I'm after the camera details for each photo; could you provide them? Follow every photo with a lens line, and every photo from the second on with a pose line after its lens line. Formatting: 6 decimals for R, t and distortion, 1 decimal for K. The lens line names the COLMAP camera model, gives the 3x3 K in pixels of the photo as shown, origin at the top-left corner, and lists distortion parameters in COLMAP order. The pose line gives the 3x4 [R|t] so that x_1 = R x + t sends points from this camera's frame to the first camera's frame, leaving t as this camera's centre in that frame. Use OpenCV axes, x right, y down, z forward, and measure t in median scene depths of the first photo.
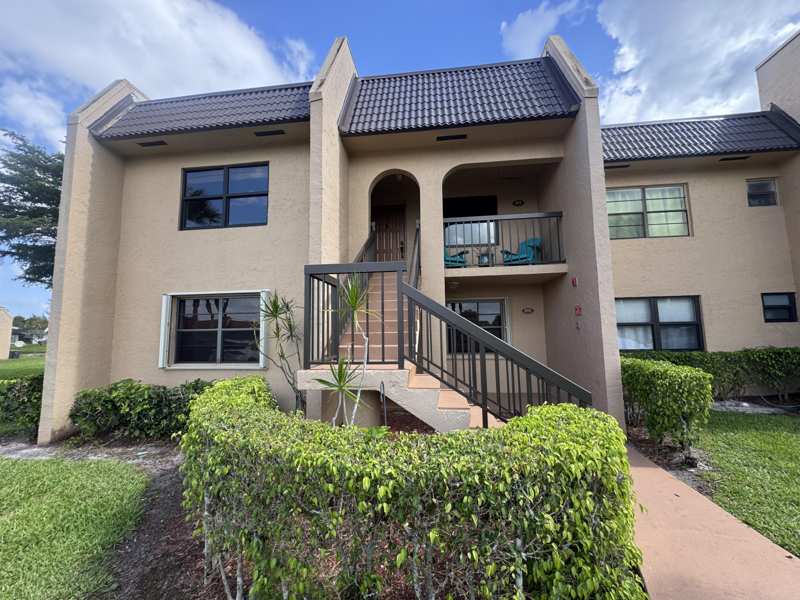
lens RADIAL K [[319.8, 0, 400.2], [0, 319.8, 300.0], [0, 0, 1]] dist [-0.009831, 0.002728]
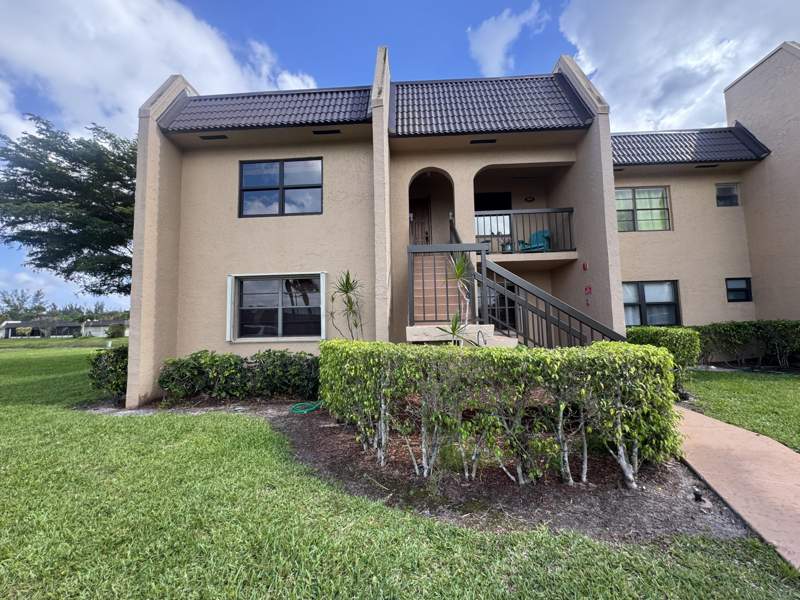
lens RADIAL K [[319.8, 0, 400.0], [0, 319.8, 299.4], [0, 0, 1]] dist [-0.009831, 0.002728]
pose [[0.997421, -0.000249, 0.071766, -0.218434], [-0.001158, 0.999808, 0.019560, 0.041578], [-0.071757, -0.019593, 0.997230, -0.142375]]
